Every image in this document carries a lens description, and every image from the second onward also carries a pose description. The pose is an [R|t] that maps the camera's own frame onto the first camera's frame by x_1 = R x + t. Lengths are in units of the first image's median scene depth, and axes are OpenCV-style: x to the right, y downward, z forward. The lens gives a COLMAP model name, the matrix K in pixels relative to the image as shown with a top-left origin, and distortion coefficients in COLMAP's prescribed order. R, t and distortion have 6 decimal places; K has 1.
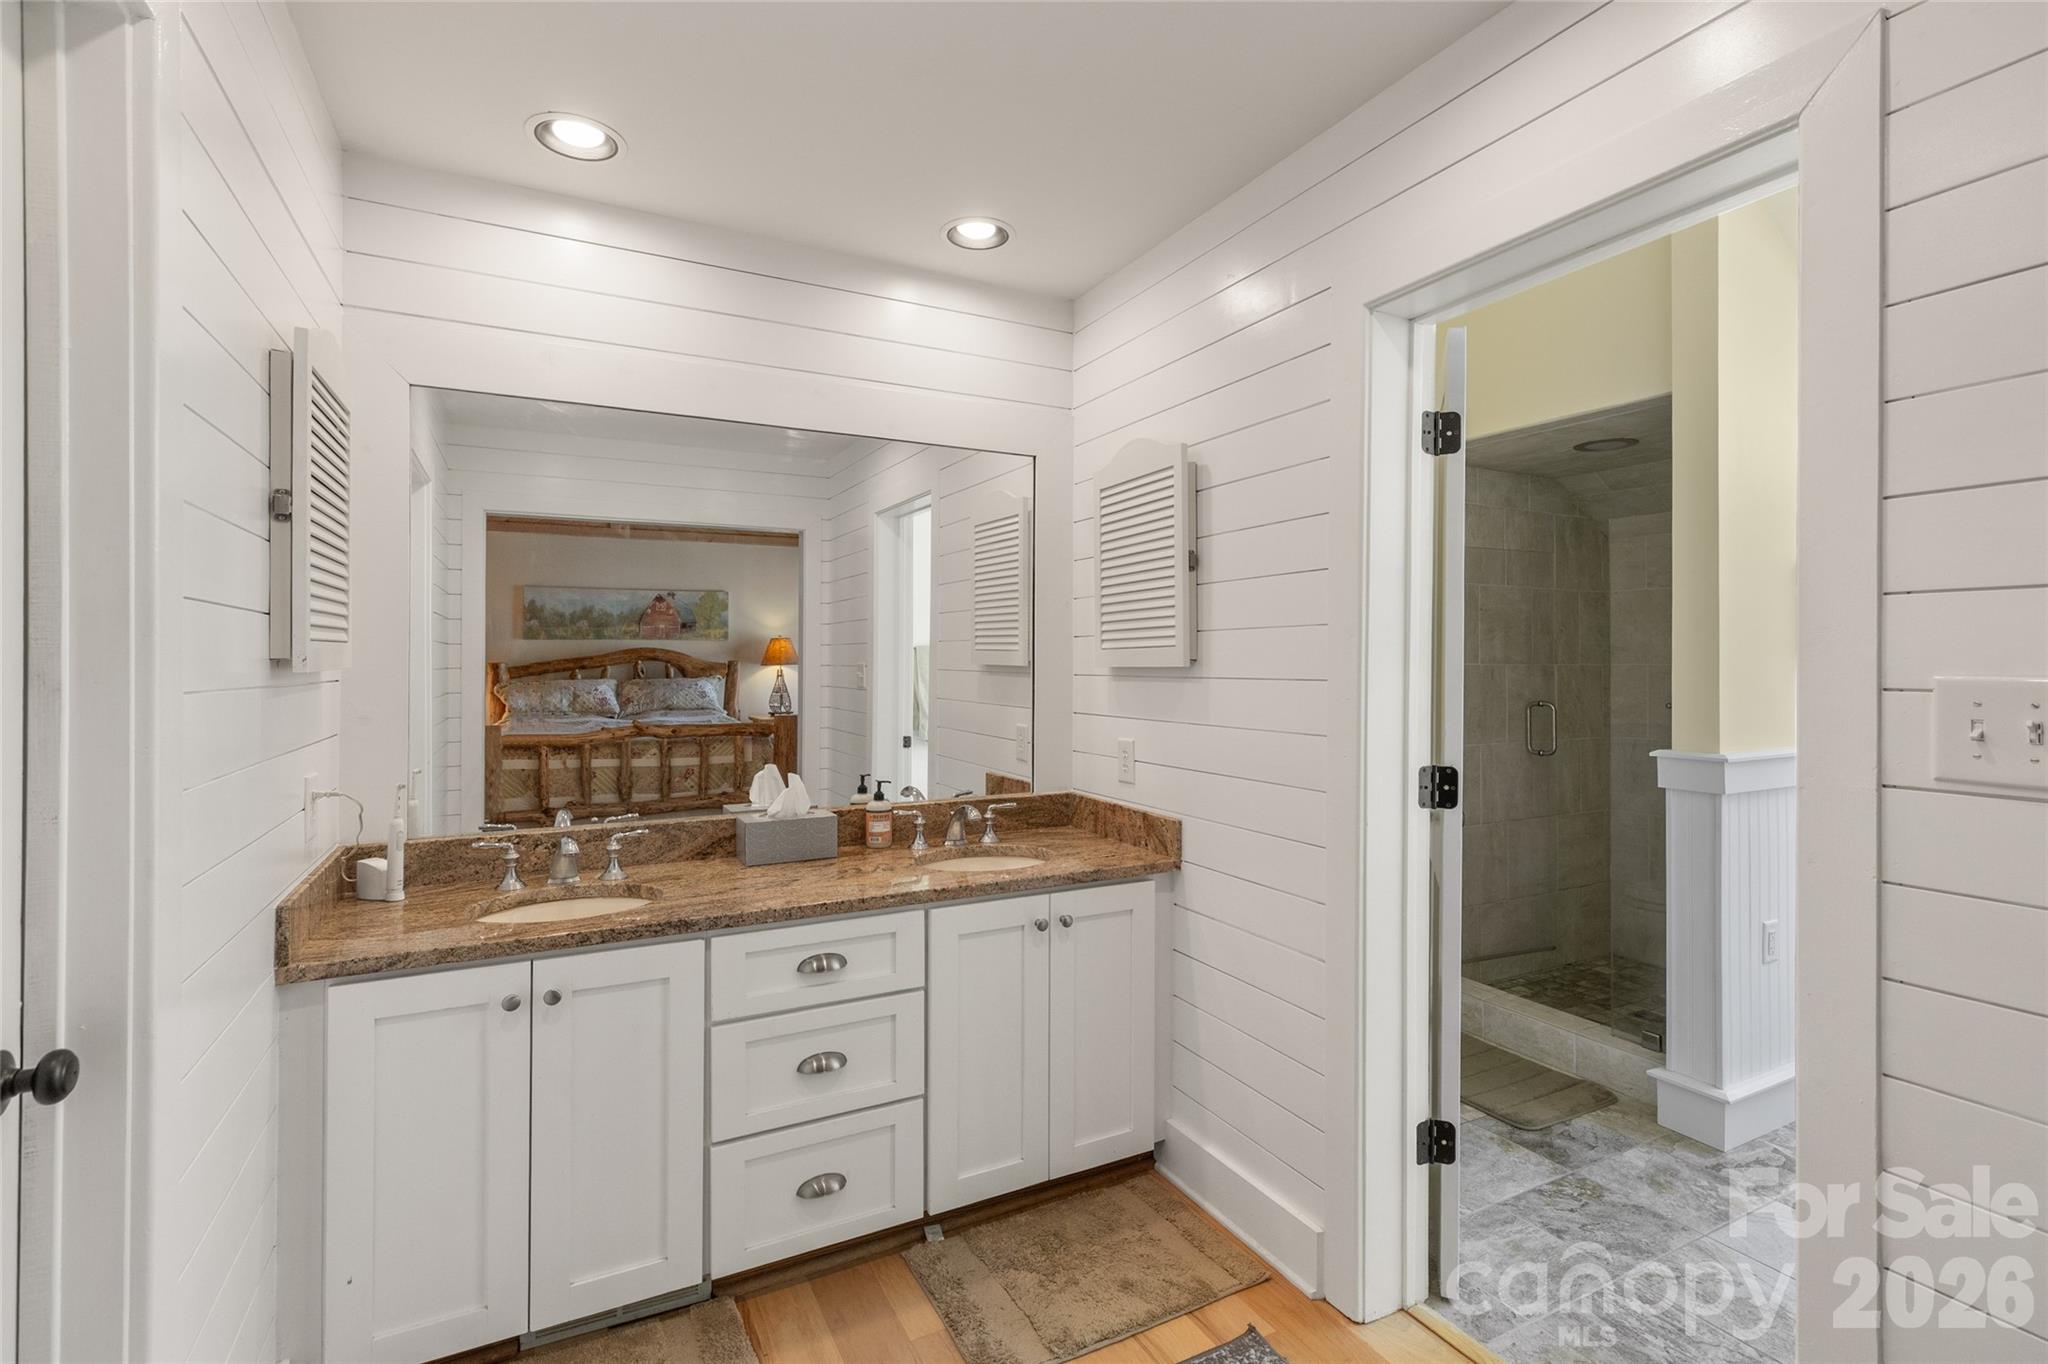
lens RADIAL K [[933.3, 0, 998.0], [0, 933.3, 672.8], [0, 0, 1]] dist [0.011825, -0.001061]
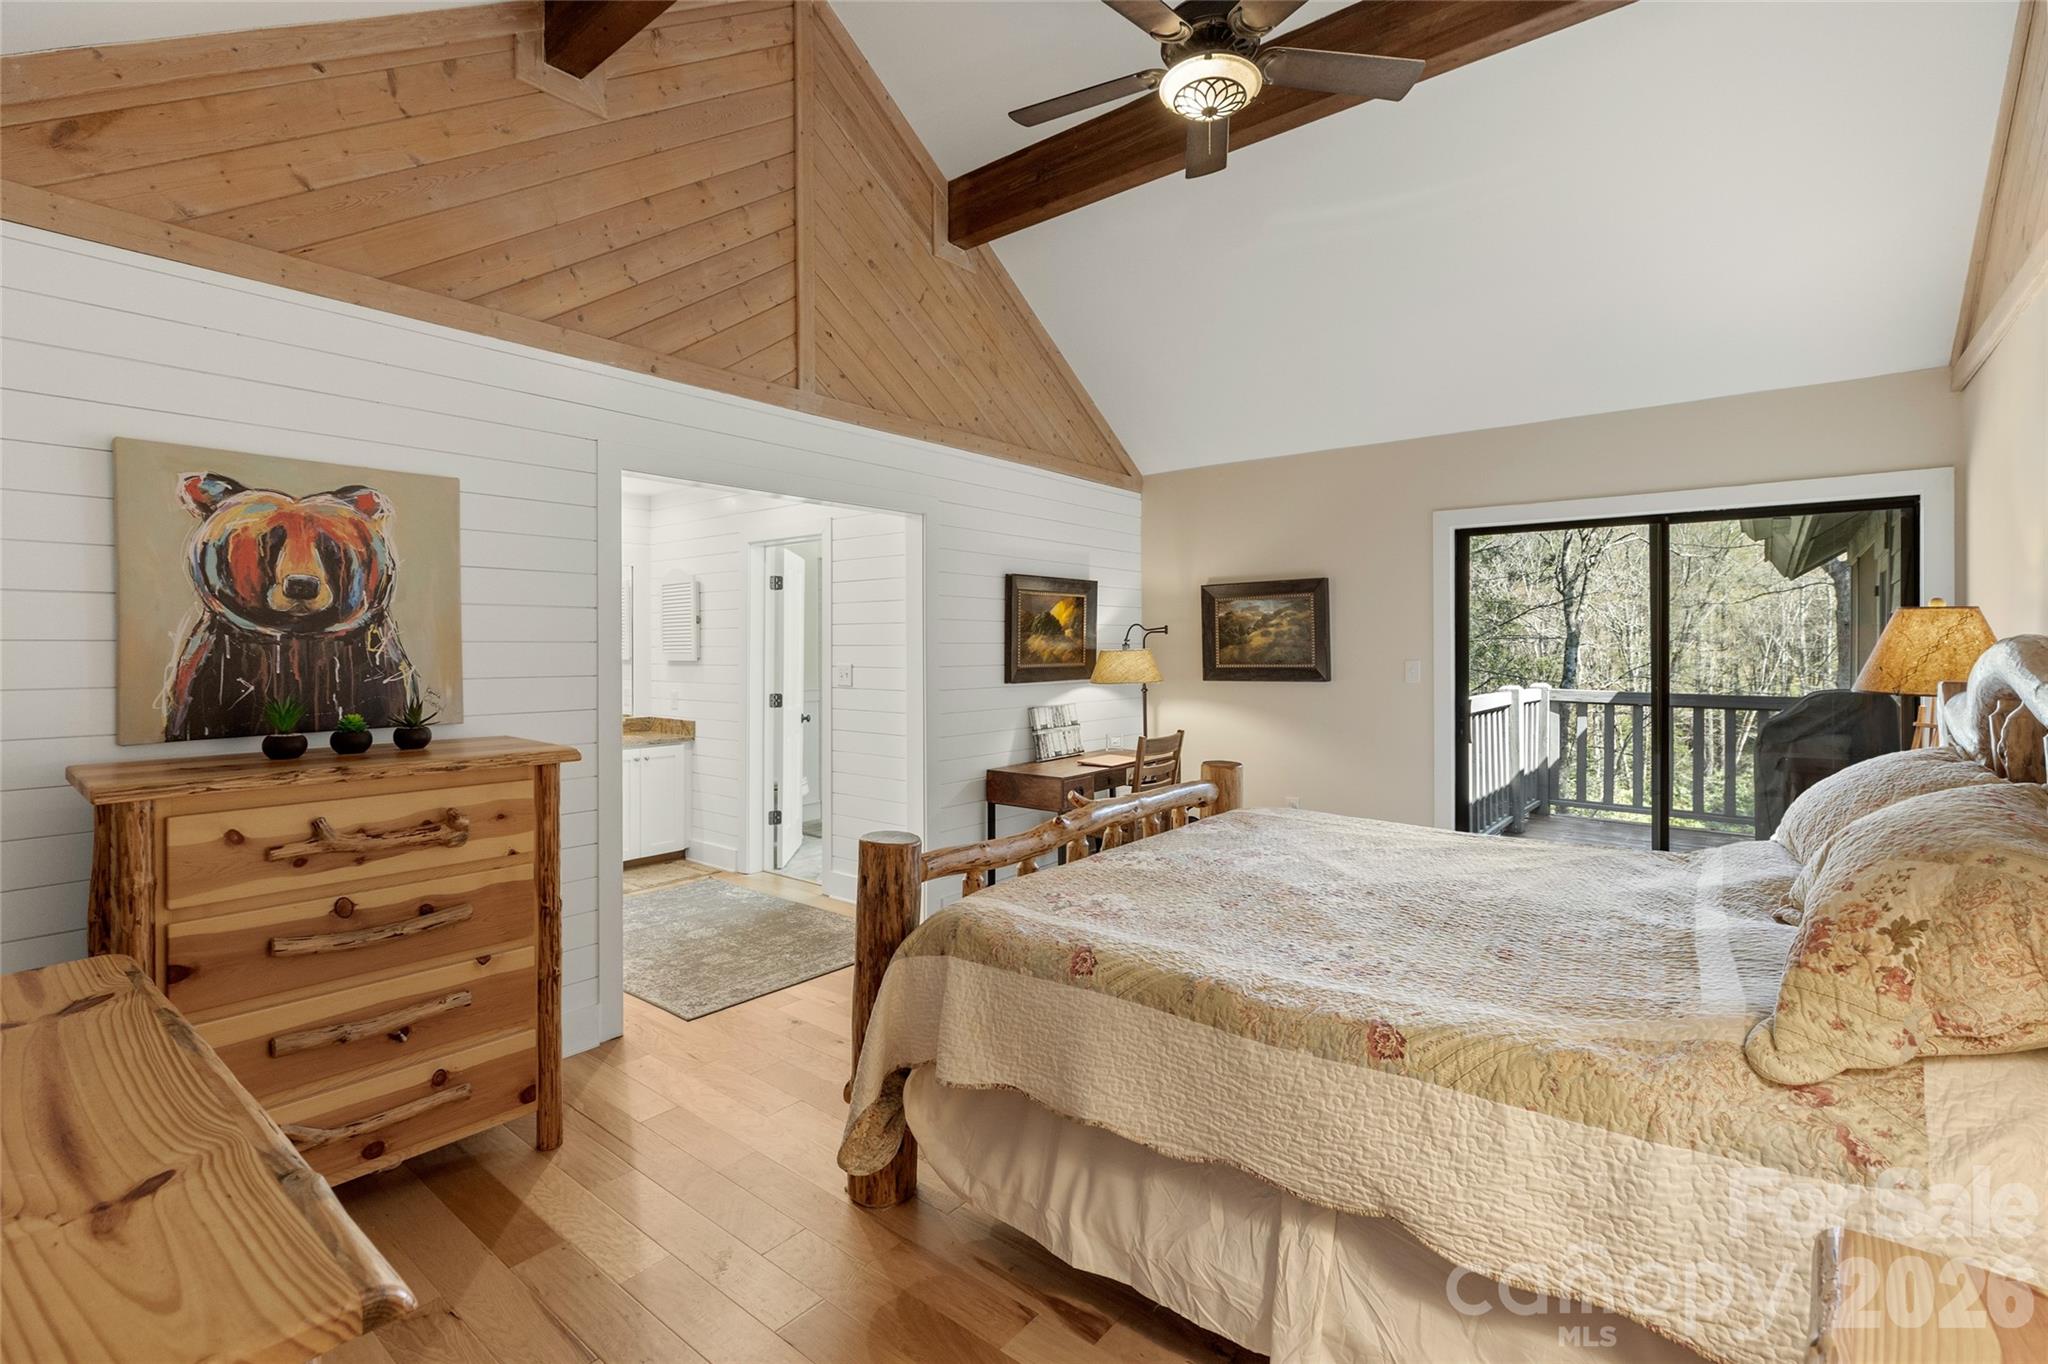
lens RADIAL K [[933.3, 0, 1013.6], [0, 933.3, 663.3], [0, 0, 1]] dist [0.011825, -0.001061]
pose [[0.914648, -0.006706, 0.404196, -0.044530], [0.004433, 0.999969, 0.006559, -0.014251], [-0.404227, -0.004208, 0.914649, -1.968860]]
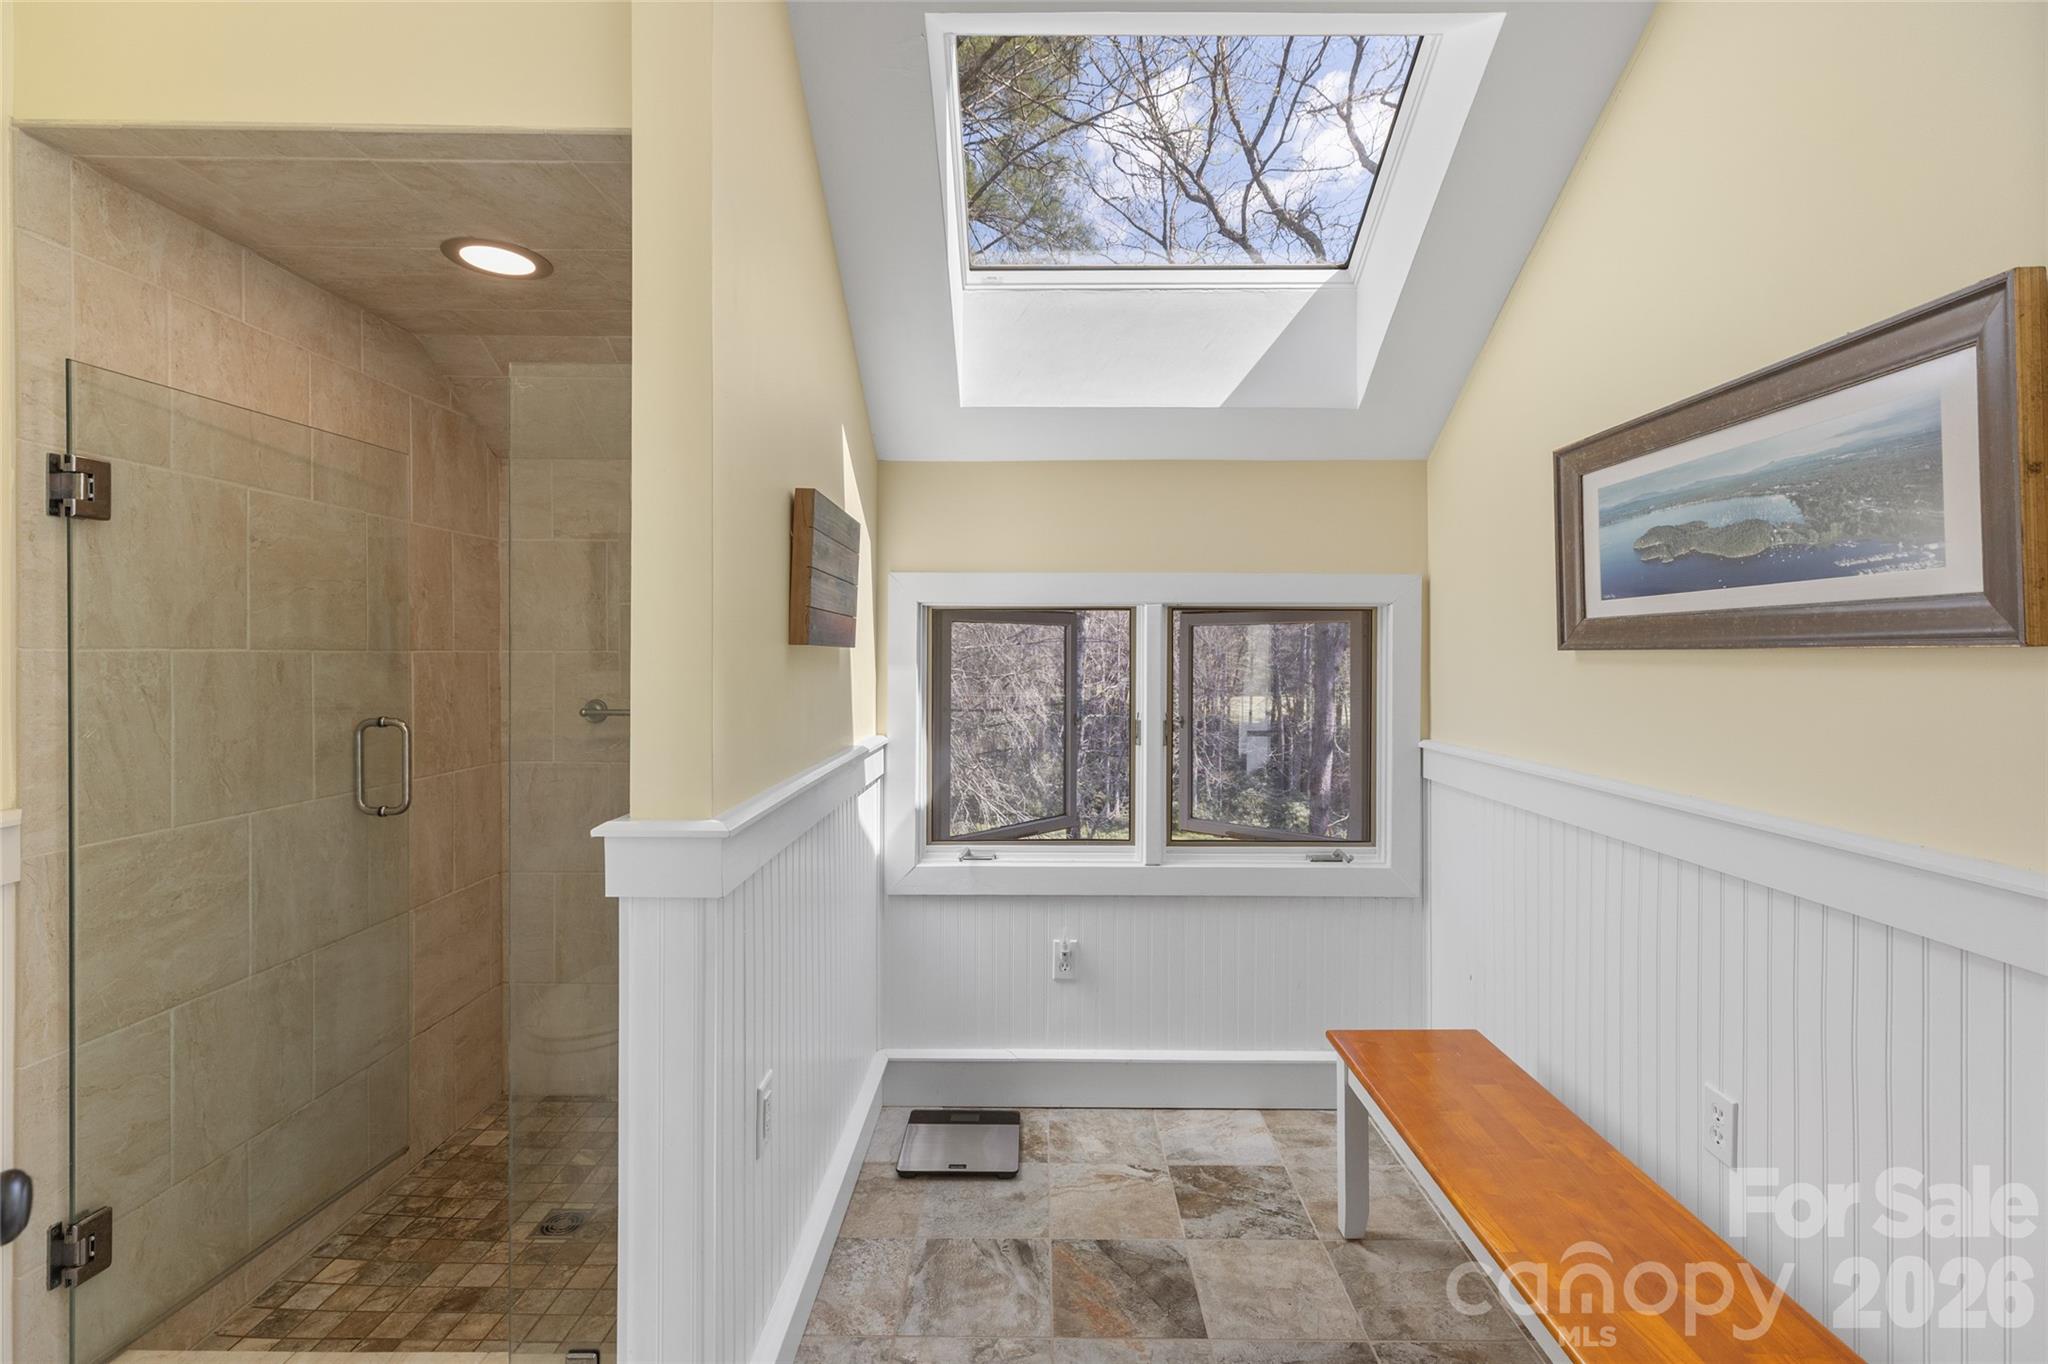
lens RADIAL K [[933.3, 0, 1036.9], [0, 933.3, 653.5], [0, 0, 1]] dist [0.011825, -0.001061]
pose [[0.445207, 0.003270, 0.895422, 0.241439], [0.000830, 0.999991, -0.004064, -0.004384], [-0.895427, 0.002553, 0.445201, 0.386074]]
